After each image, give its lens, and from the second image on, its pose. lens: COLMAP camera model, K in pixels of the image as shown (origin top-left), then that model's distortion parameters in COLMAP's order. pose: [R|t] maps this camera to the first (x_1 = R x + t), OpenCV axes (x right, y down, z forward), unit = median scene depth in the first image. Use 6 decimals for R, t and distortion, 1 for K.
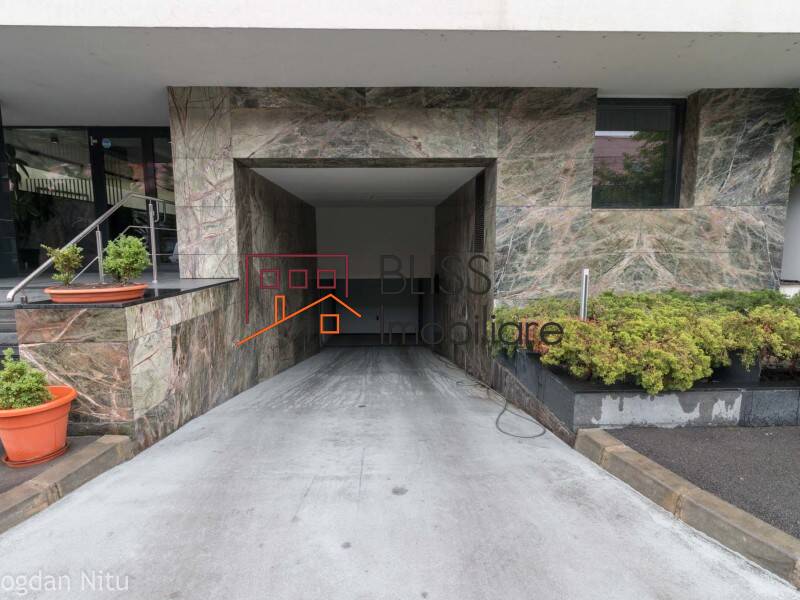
lens RADIAL K [[412.7, 0, 401.6], [0, 412.7, 300.7], [0, 0, 1]] dist [0.002742, -0.000555]
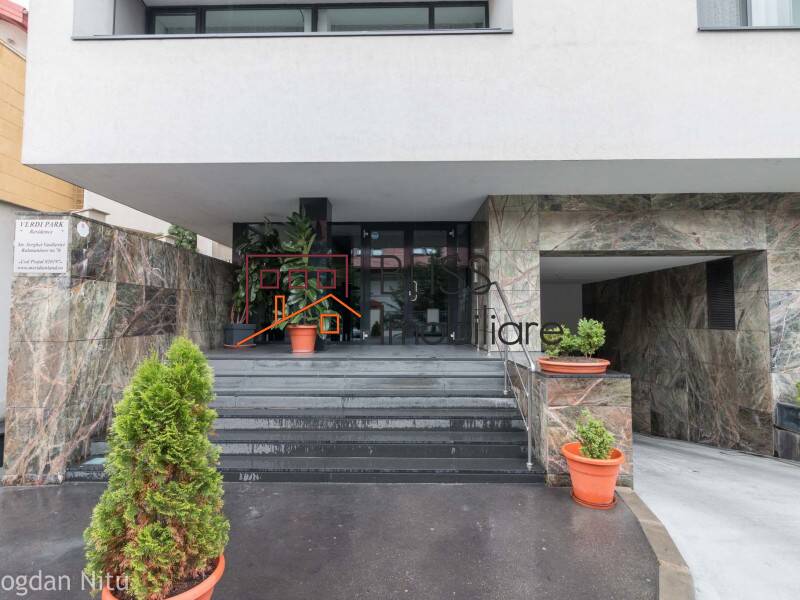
lens RADIAL K [[412.7, 0, 400.2], [0, 412.7, 302.5], [0, 0, 1]] dist [0.002742, -0.000555]
pose [[0.998877, 0.003786, -0.047223, -0.753419], [-0.011474, 0.986458, -0.163612, 0.002394], [0.045964, 0.163970, 0.985394, -0.170682]]
